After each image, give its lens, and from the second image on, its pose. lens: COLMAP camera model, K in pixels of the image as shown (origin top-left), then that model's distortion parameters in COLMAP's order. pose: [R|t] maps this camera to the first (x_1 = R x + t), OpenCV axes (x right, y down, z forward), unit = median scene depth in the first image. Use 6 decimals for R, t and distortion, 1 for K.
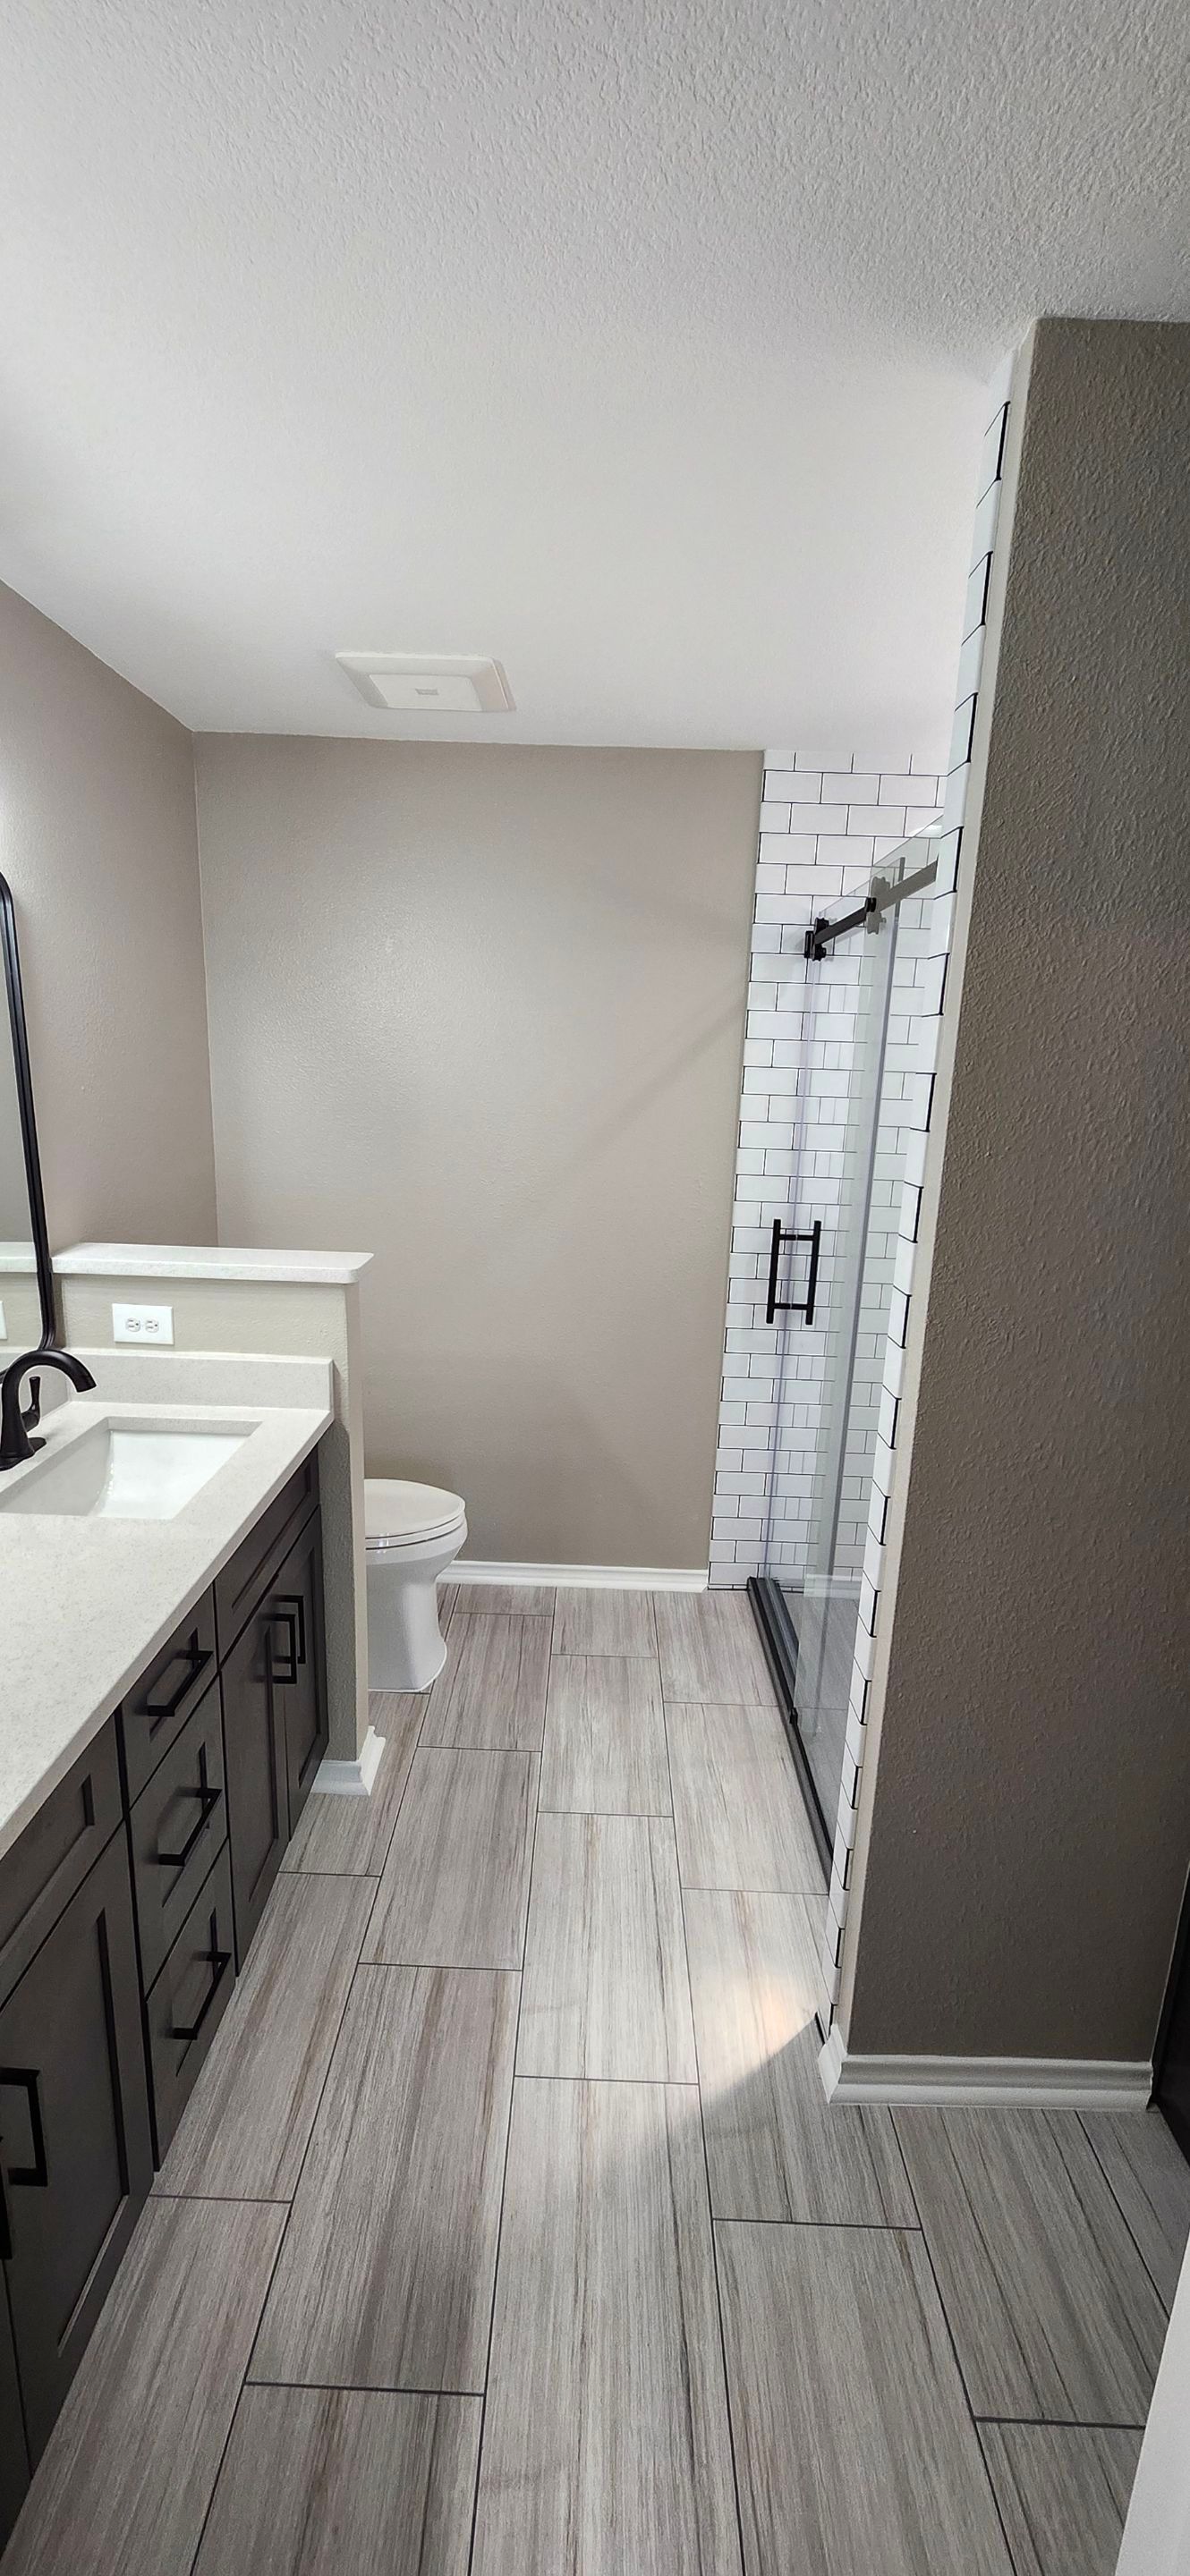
lens RADIAL K [[1017.7, 0, 575.9], [0, 1017.7, 1290.6], [0, 0, 1]] dist [-0.003762, 0.002566]
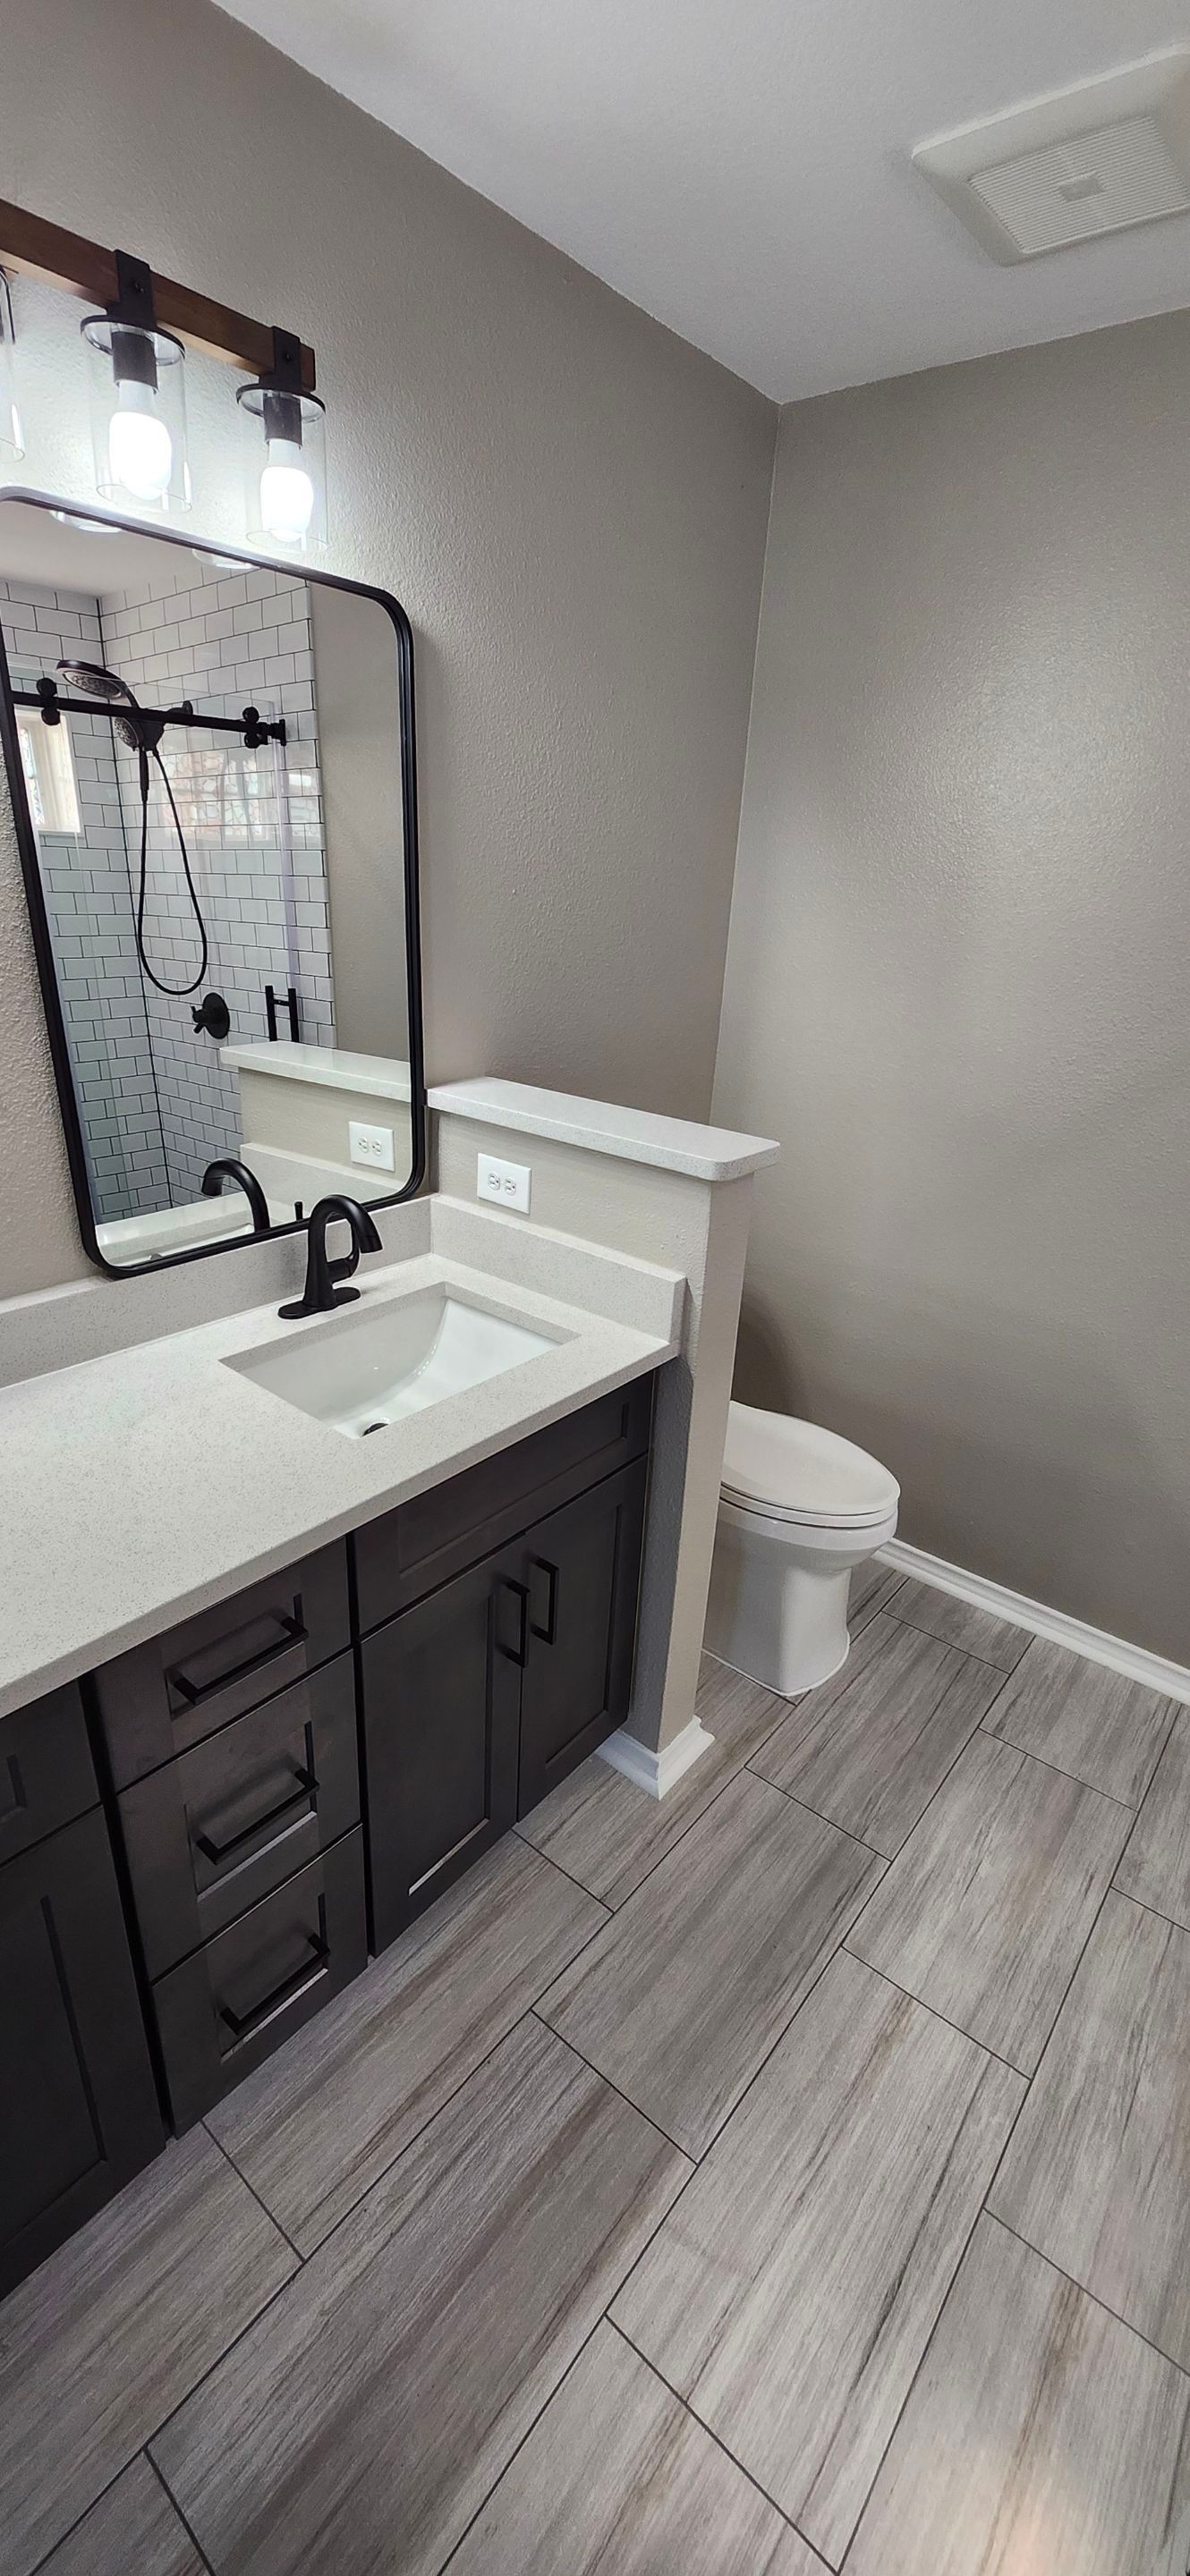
lens RADIAL K [[1017.7, 0, 585.7], [0, 1017.7, 1294.4], [0, 0, 1]] dist [-0.003762, 0.002566]
pose [[0.782448, 0.245226, -0.572398, 0.131065], [-0.161635, 0.967670, 0.193620, -0.051651], [0.601374, -0.058978, 0.796788, 0.368182]]
